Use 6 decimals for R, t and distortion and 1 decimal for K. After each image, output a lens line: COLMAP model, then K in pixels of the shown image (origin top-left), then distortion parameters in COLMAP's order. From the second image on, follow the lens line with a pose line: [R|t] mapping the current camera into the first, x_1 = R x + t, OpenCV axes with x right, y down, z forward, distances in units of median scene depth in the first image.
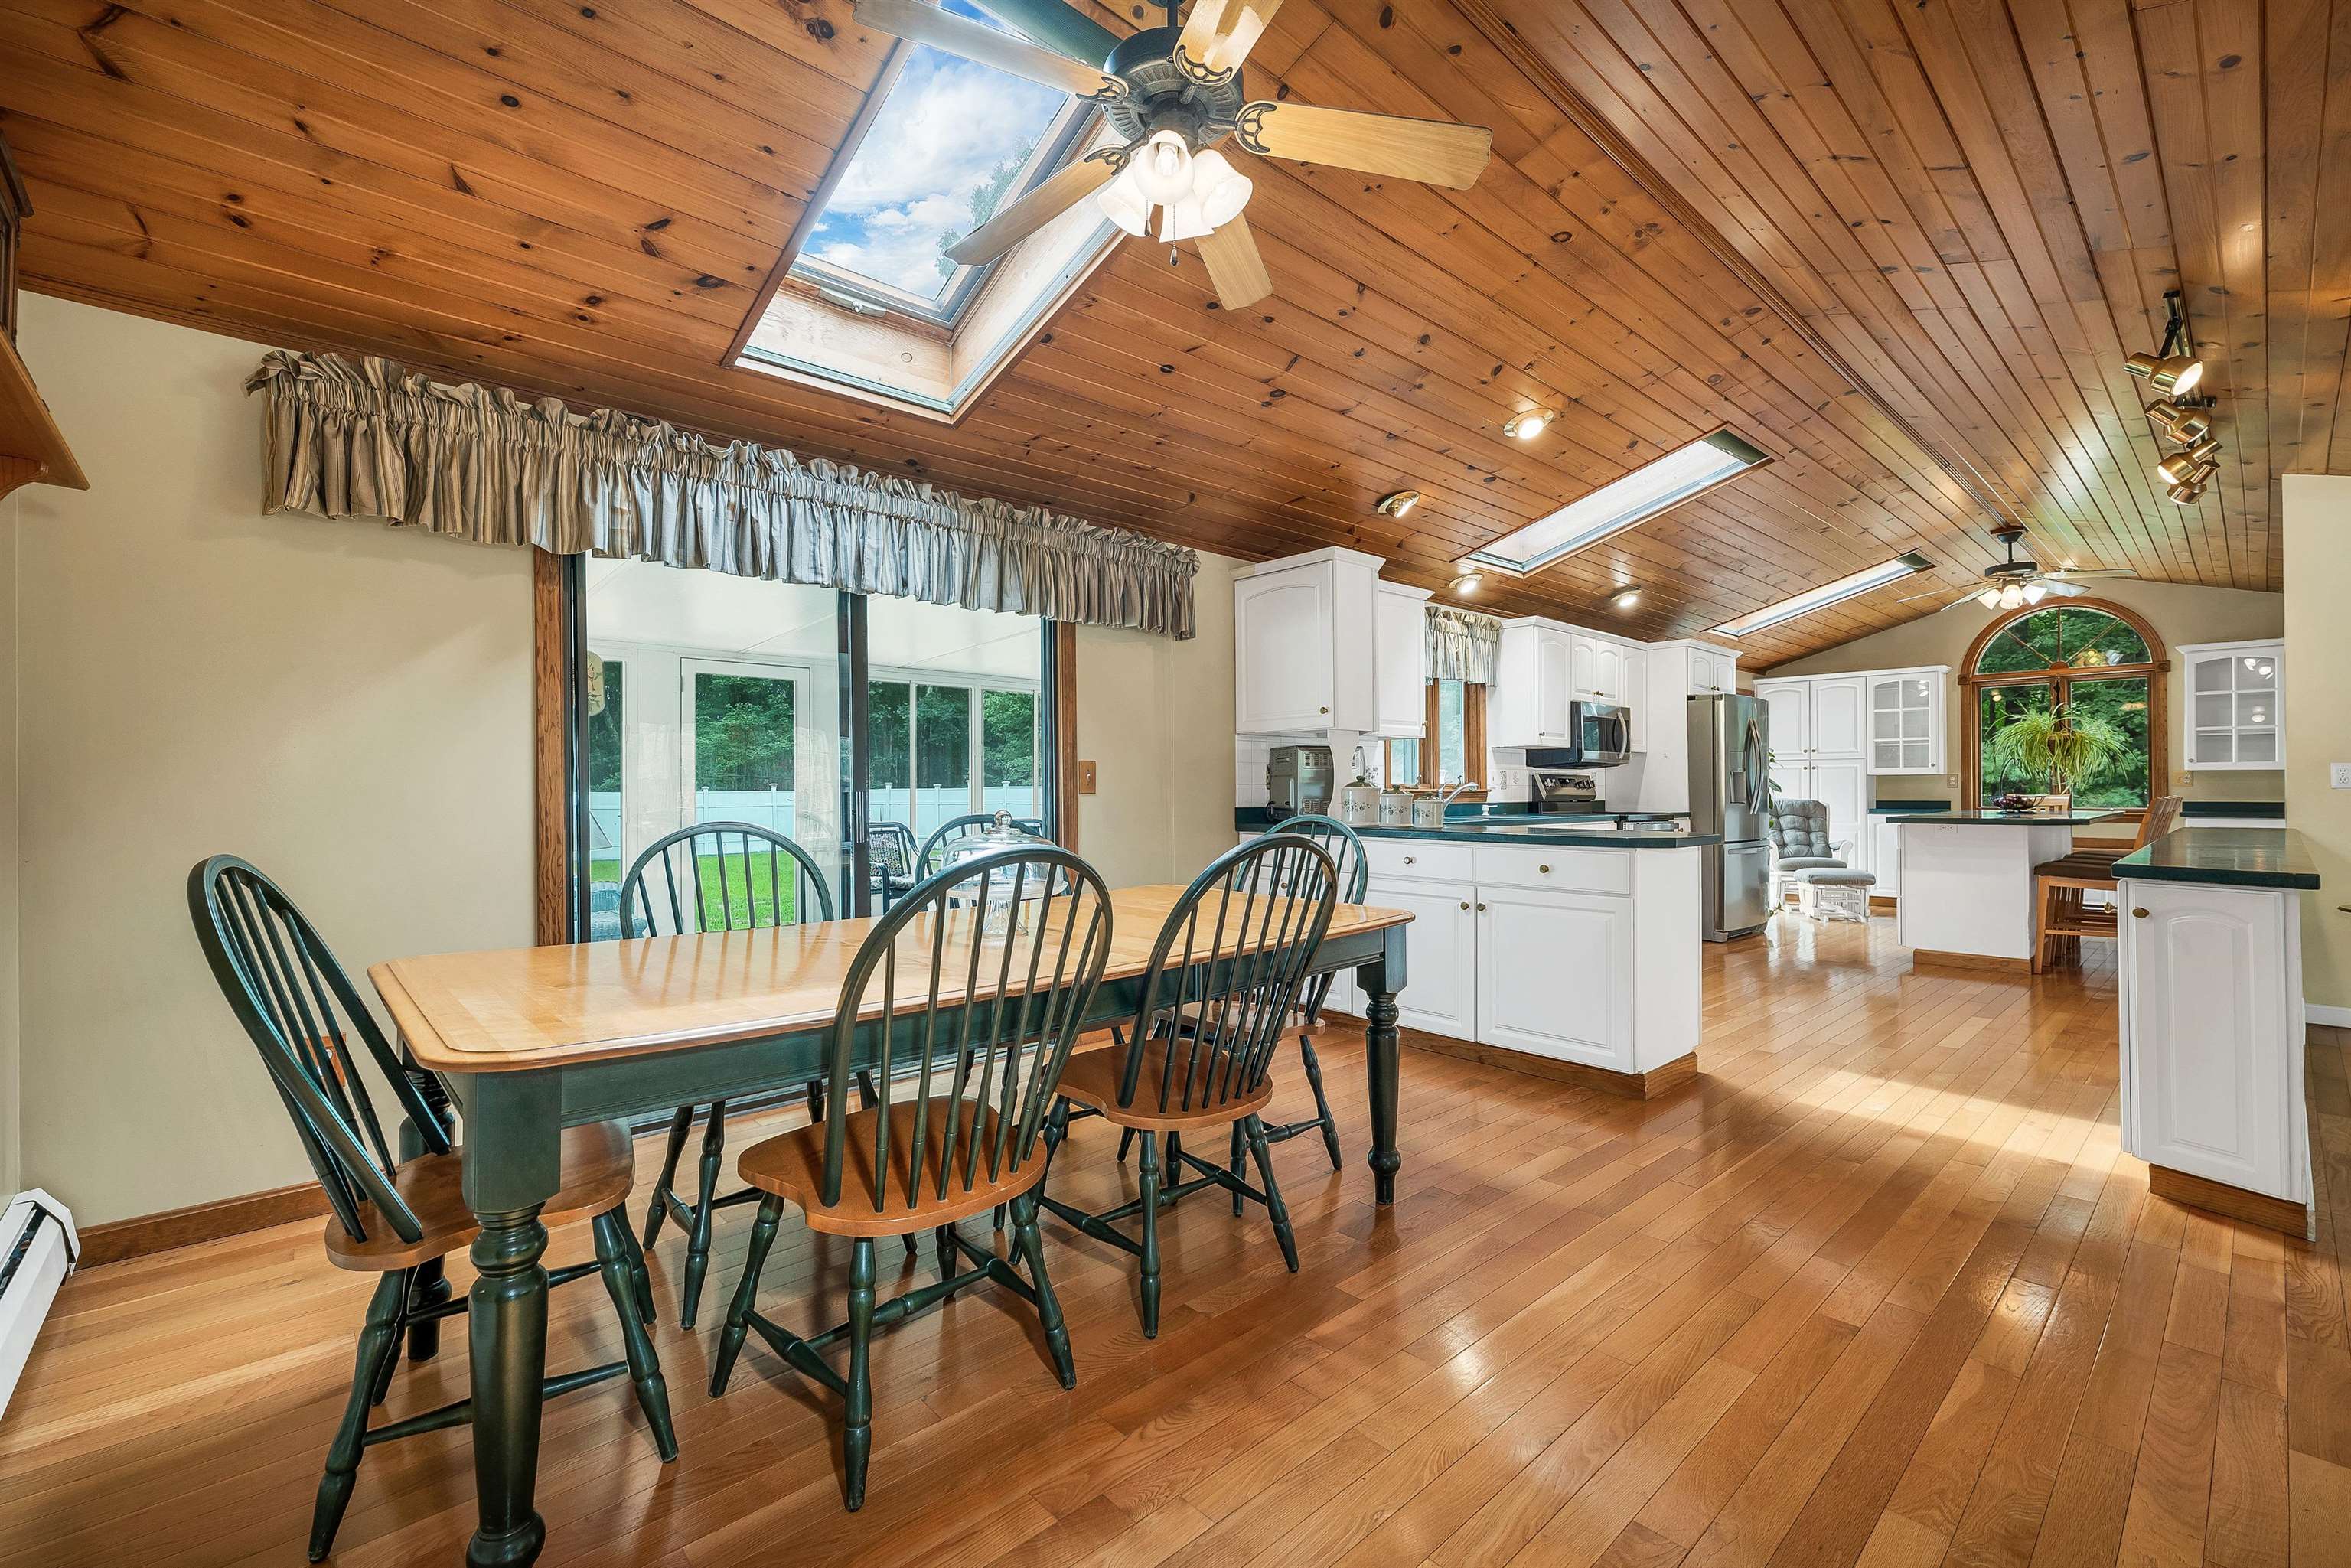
lens RADIAL K [[988.7, 0, 1193.3], [0, 988.7, 783.3], [0, 0, 1]] dist [0.008635, -0.002772]
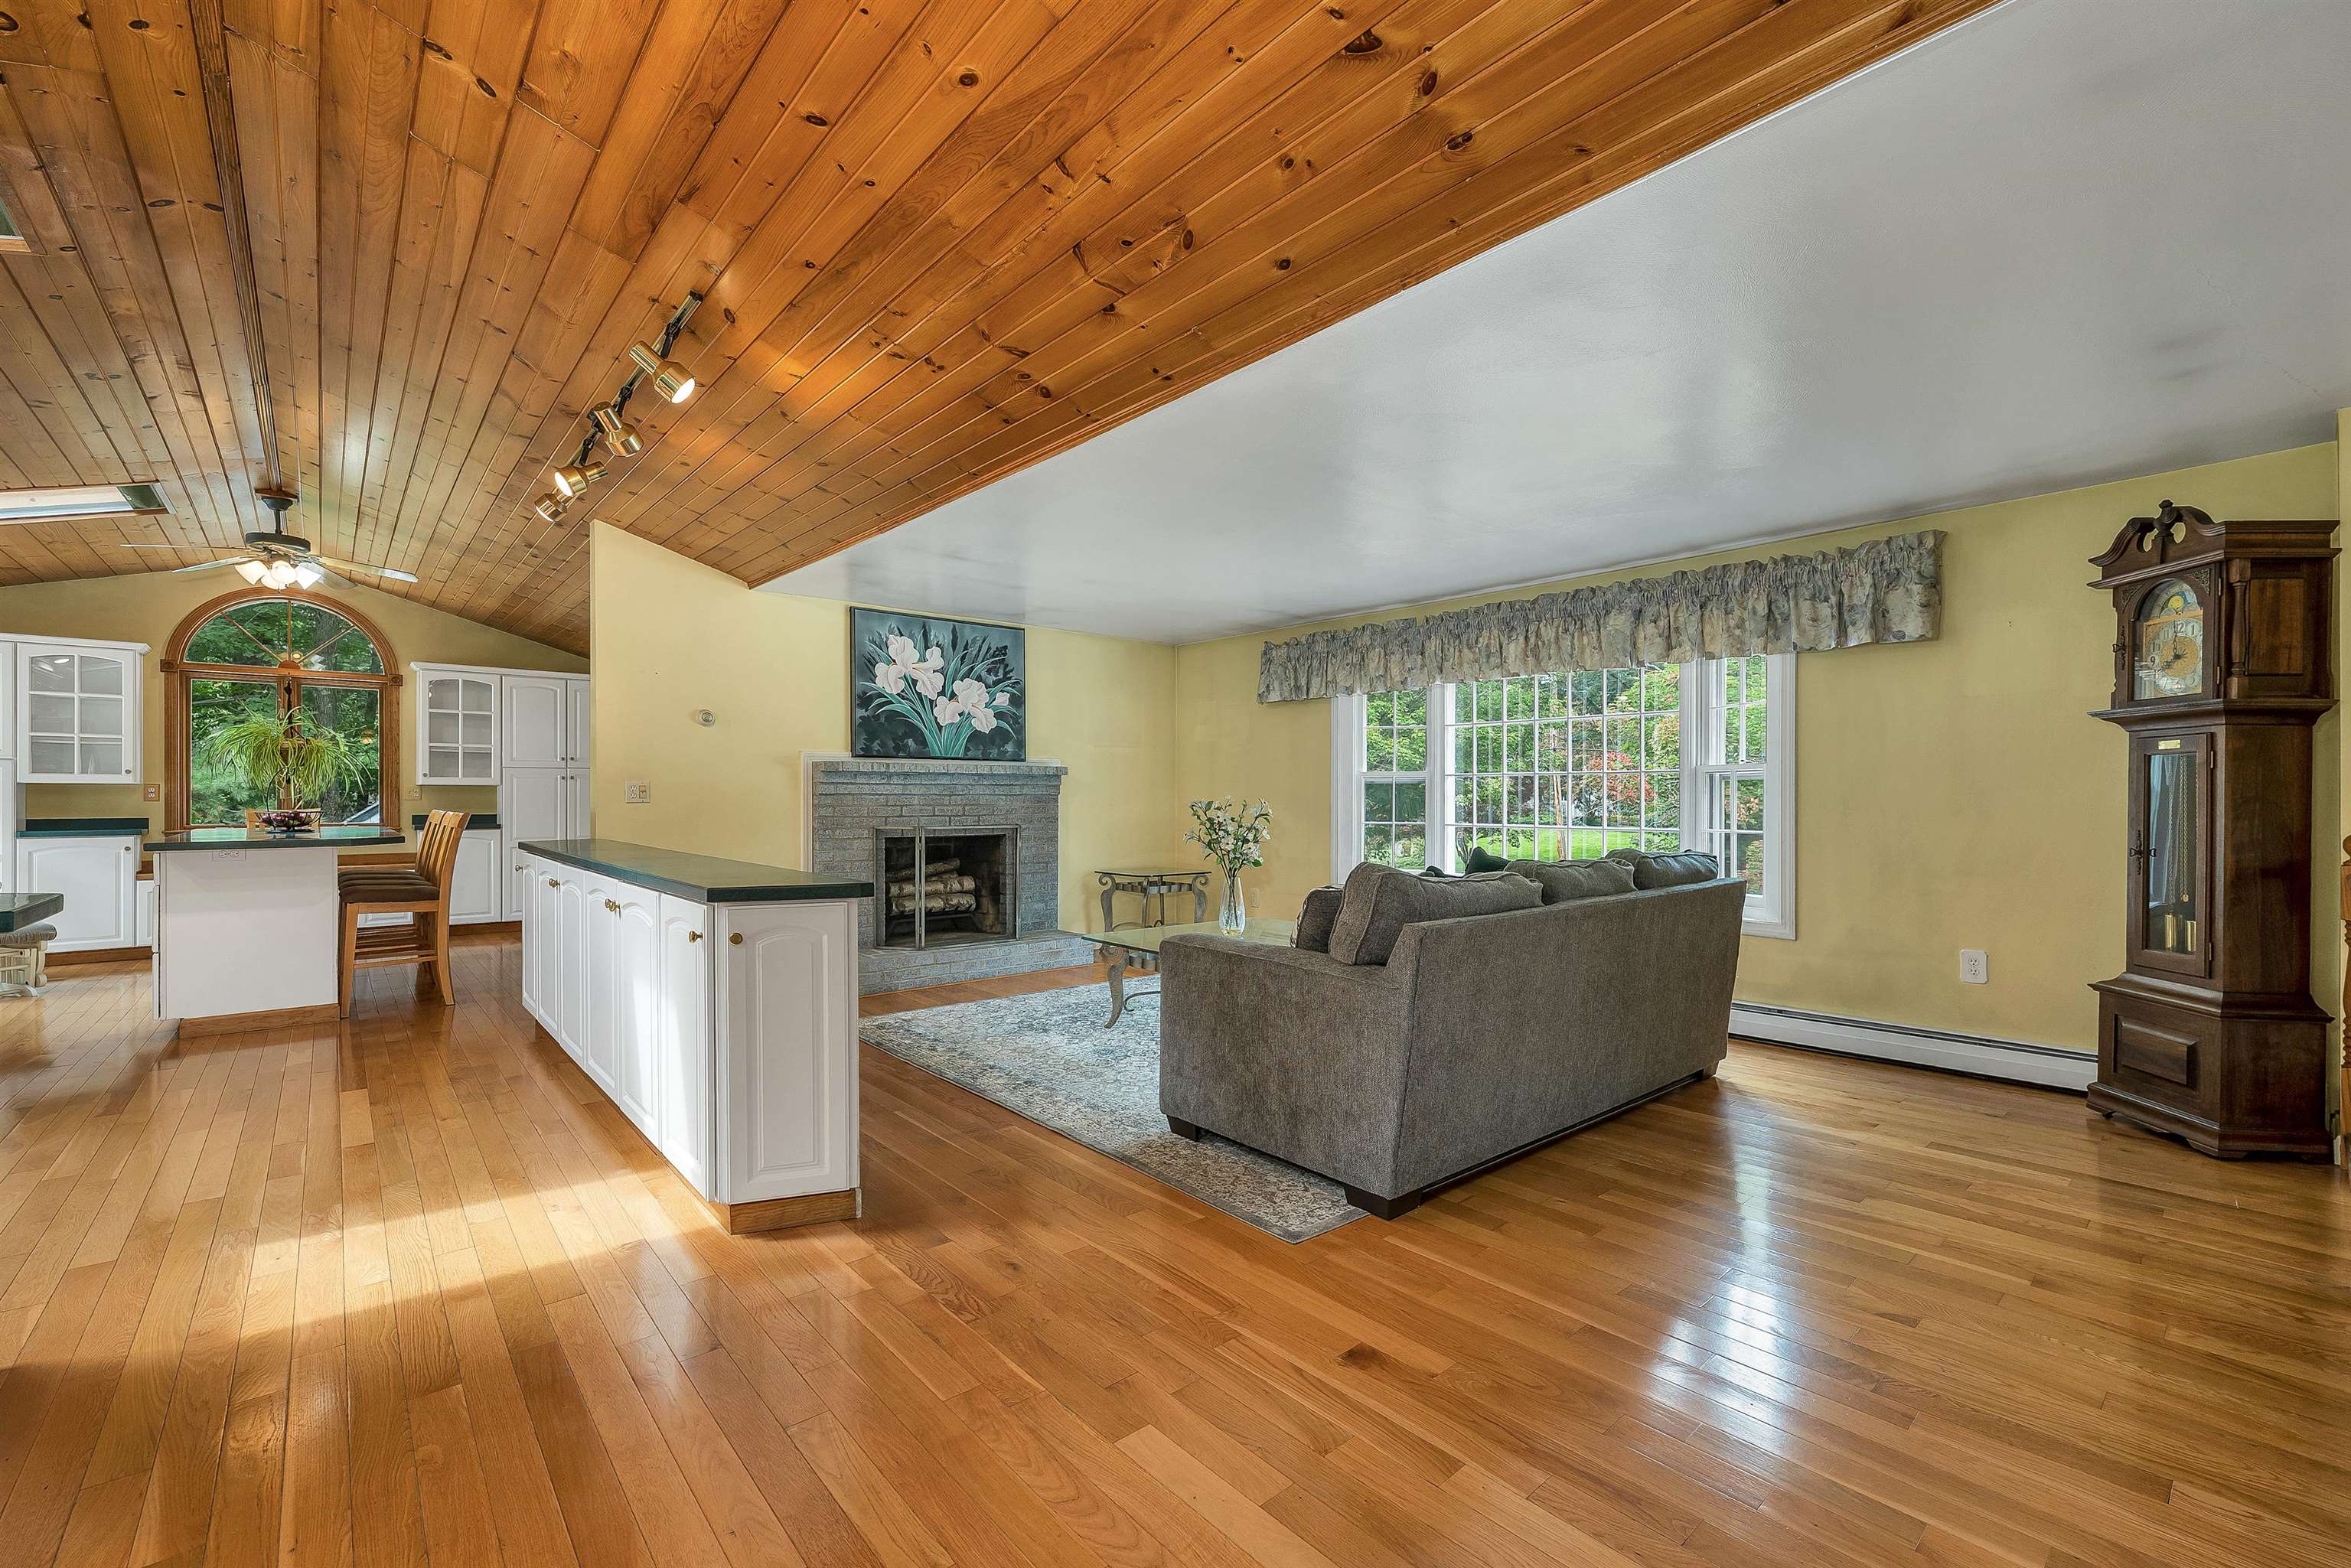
lens RADIAL K [[988.7, 0, 1176.4], [0, 988.7, 790.8], [0, 0, 1]] dist [0.008635, -0.002772]
pose [[0.036002, 0.011541, 0.999285, 0.010727], [-0.007434, 0.999909, -0.011280, -0.000877], [-0.999324, -0.007023, 0.036084, 0.182633]]
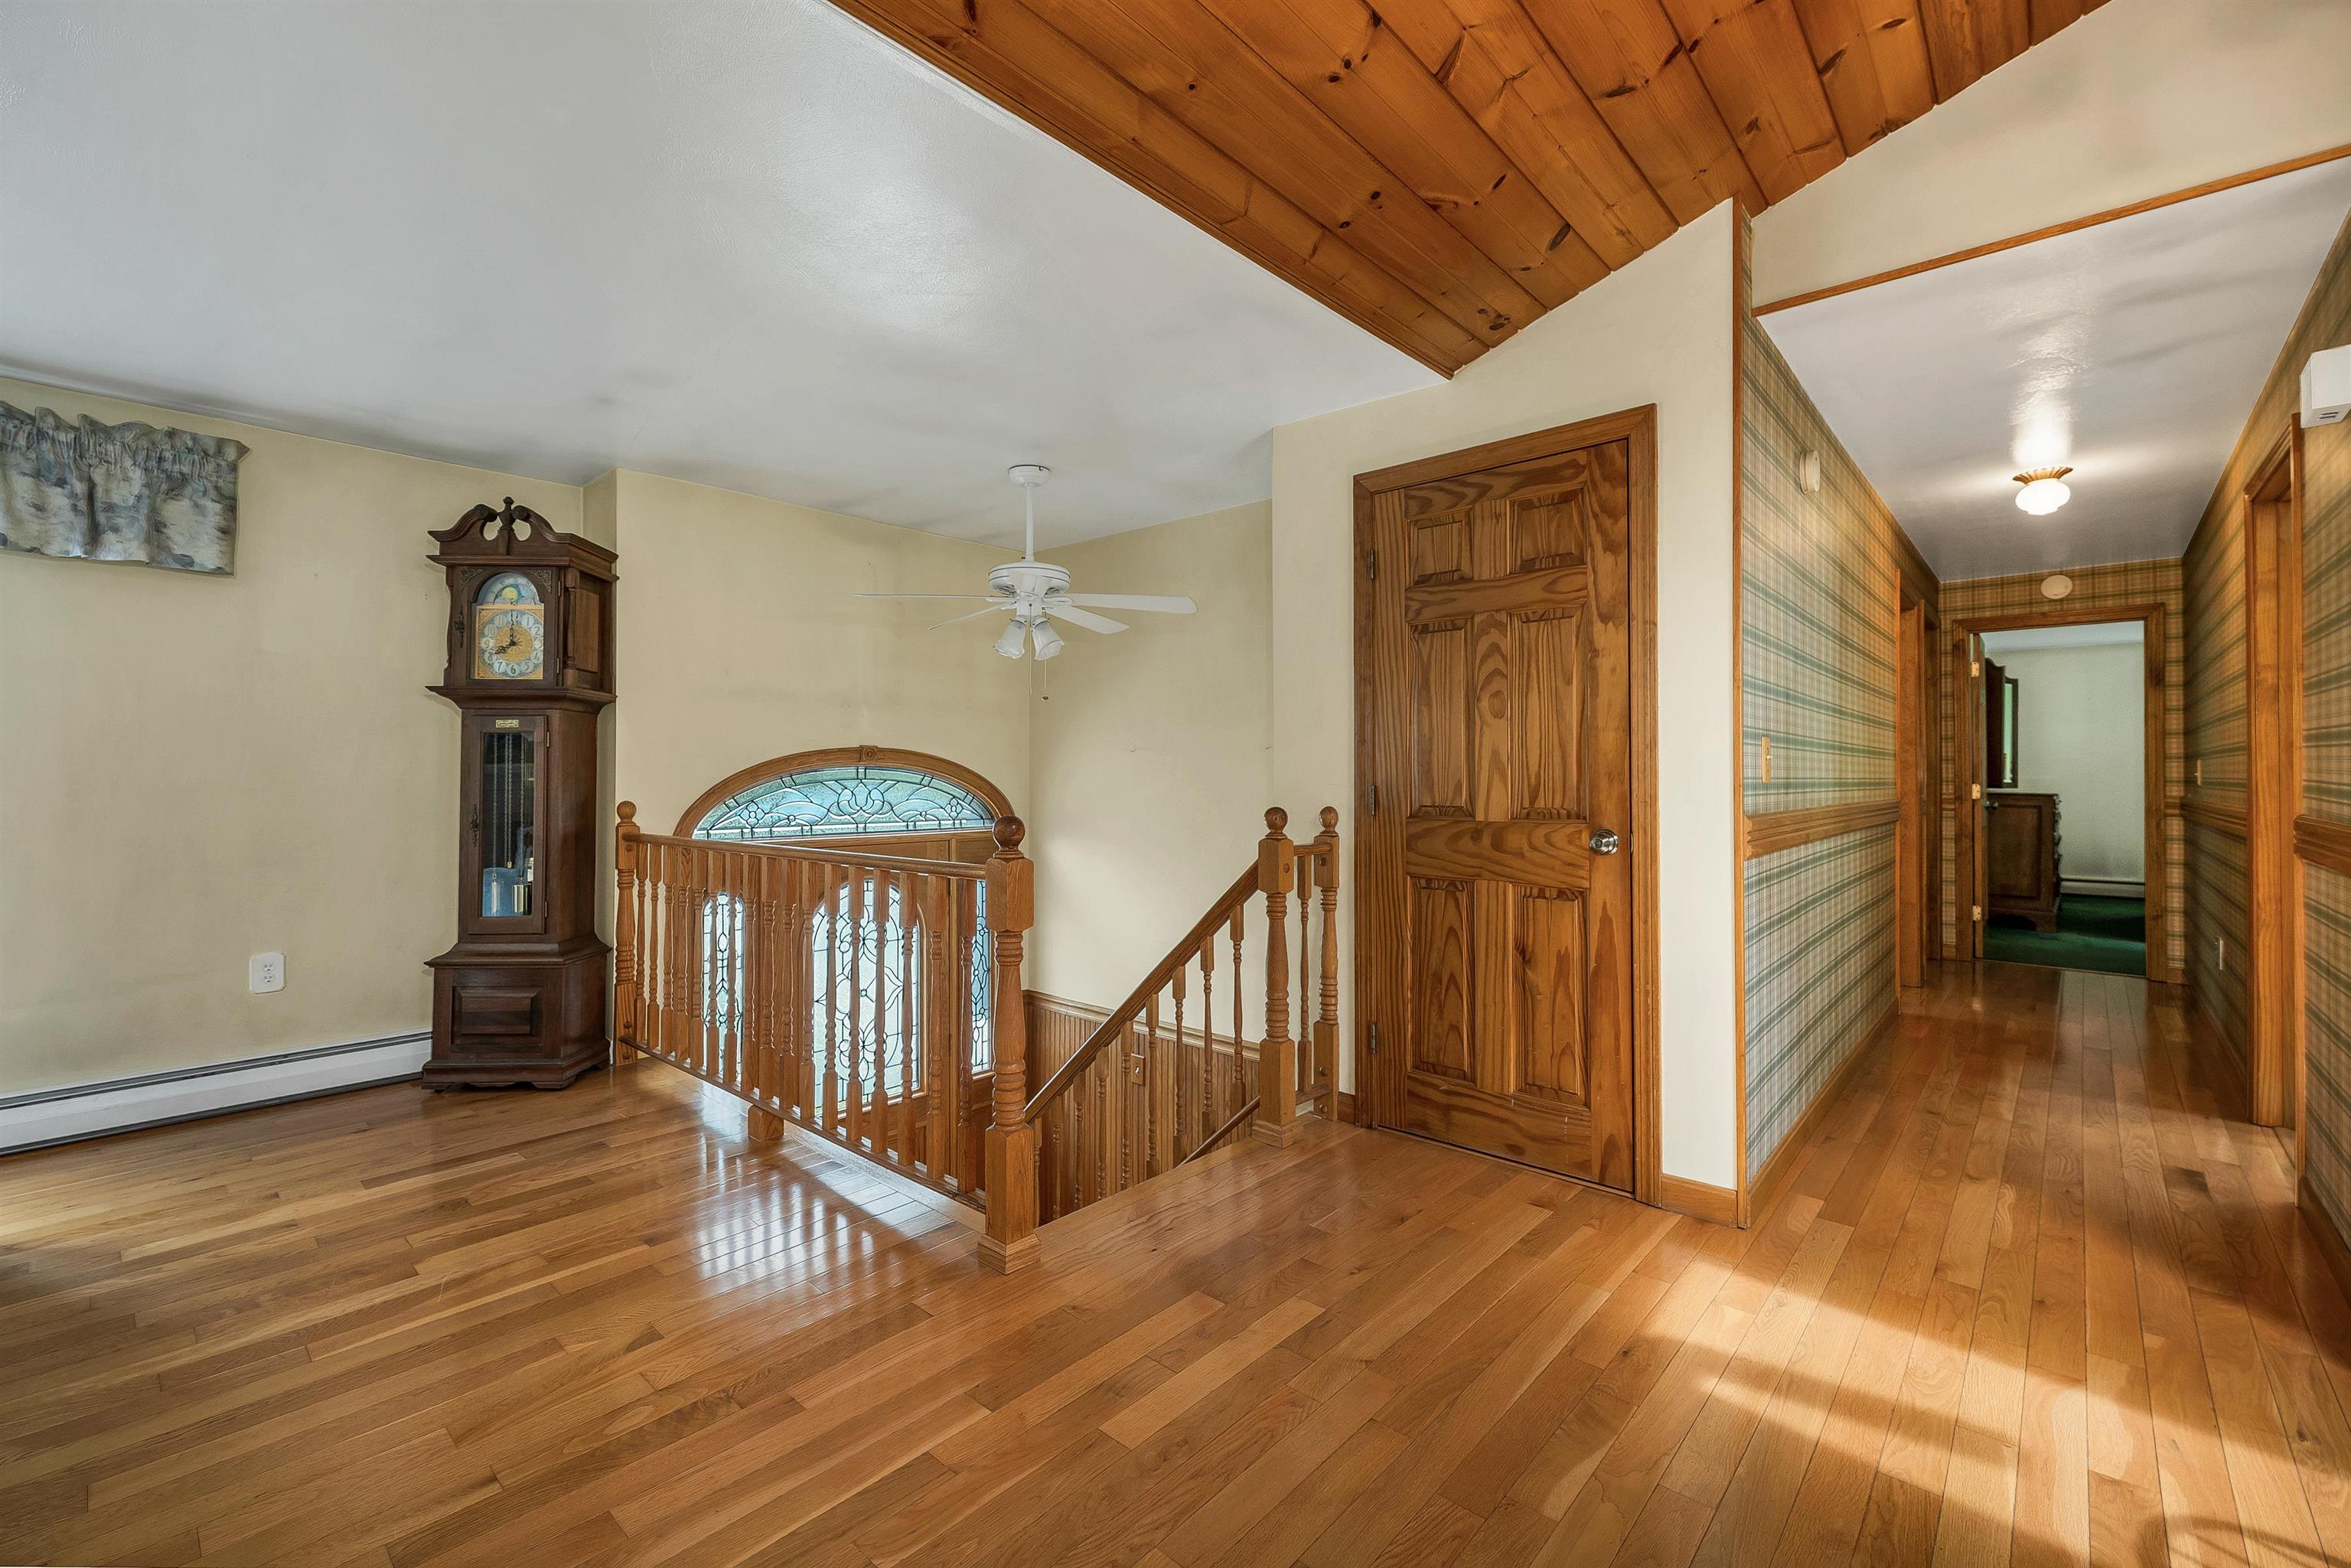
lens RADIAL K [[988.7, 0, 1178.6], [0, 988.7, 766.9], [0, 0, 1]] dist [0.008635, -0.002772]
pose [[-0.996063, 0.002972, -0.088602, 0.175091], [0.004373, 0.999868, -0.015624, -0.000130], [0.088544, -0.015950, -0.995945, 0.253771]]
